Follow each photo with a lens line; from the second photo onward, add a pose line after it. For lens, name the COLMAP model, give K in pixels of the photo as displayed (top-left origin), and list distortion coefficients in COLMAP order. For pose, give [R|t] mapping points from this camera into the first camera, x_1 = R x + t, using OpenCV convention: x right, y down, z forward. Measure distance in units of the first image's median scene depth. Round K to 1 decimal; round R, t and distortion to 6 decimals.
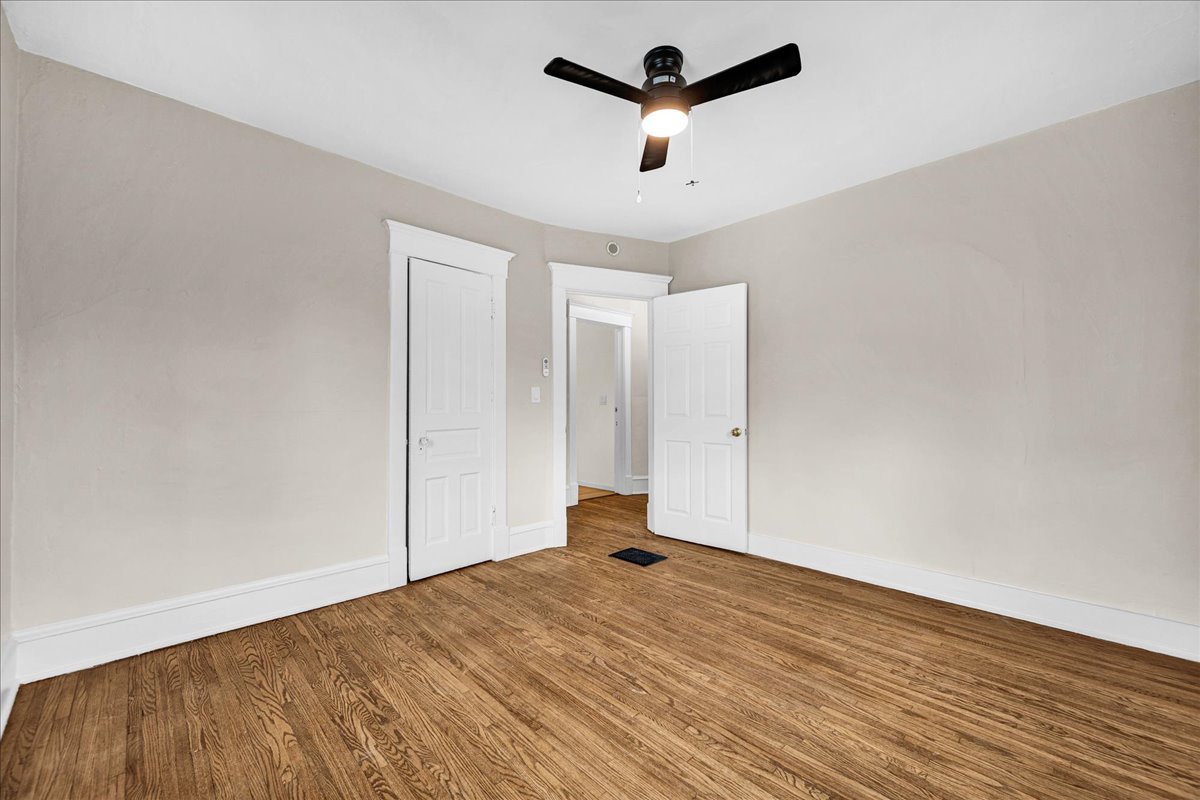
lens RADIAL K [[481.5, 0, 599.0], [0, 481.5, 398.0], [0, 0, 1]] dist [0.001041, -0.000218]
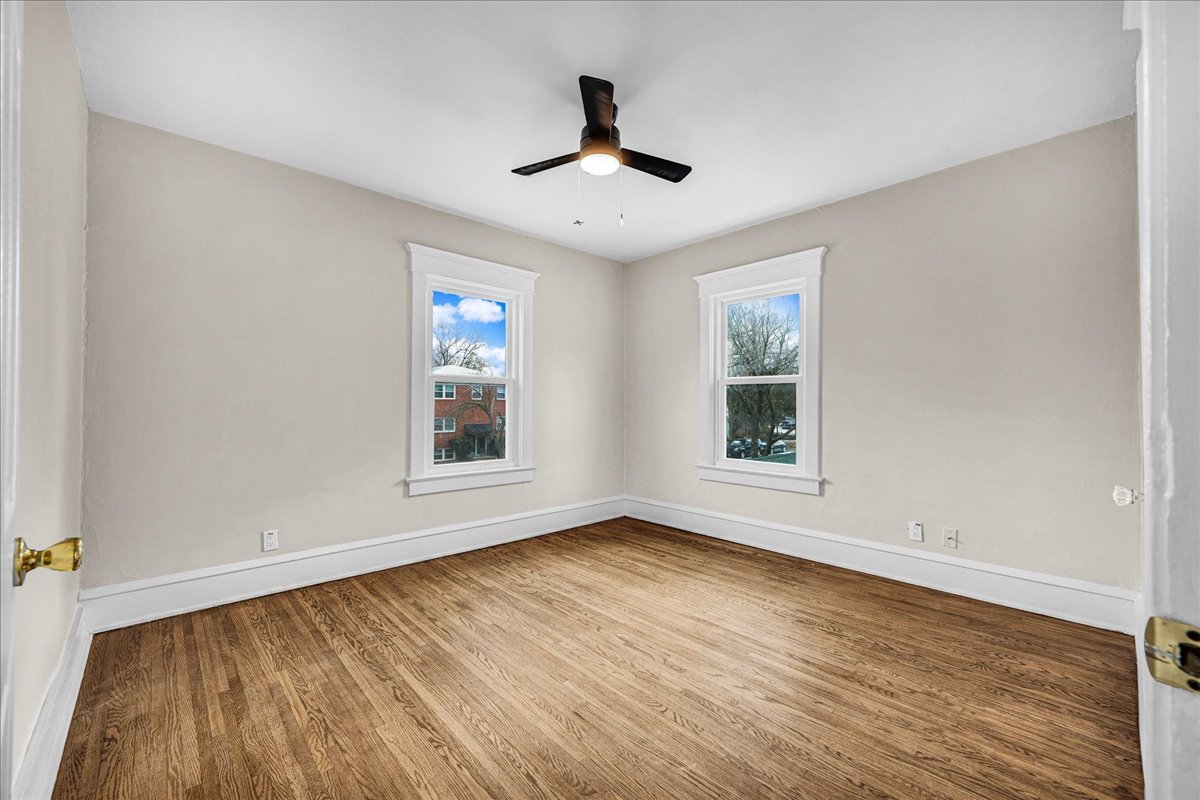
lens RADIAL K [[481.5, 0, 599.0], [0, 481.5, 398.0], [0, 0, 1]] dist [0.001041, -0.000218]
pose [[-0.999711, -0.000965, 0.024017, 0.100539], [-0.001422, 0.999818, -0.019008, 0.020219], [-0.023995, -0.019037, -0.999531, 1.972810]]
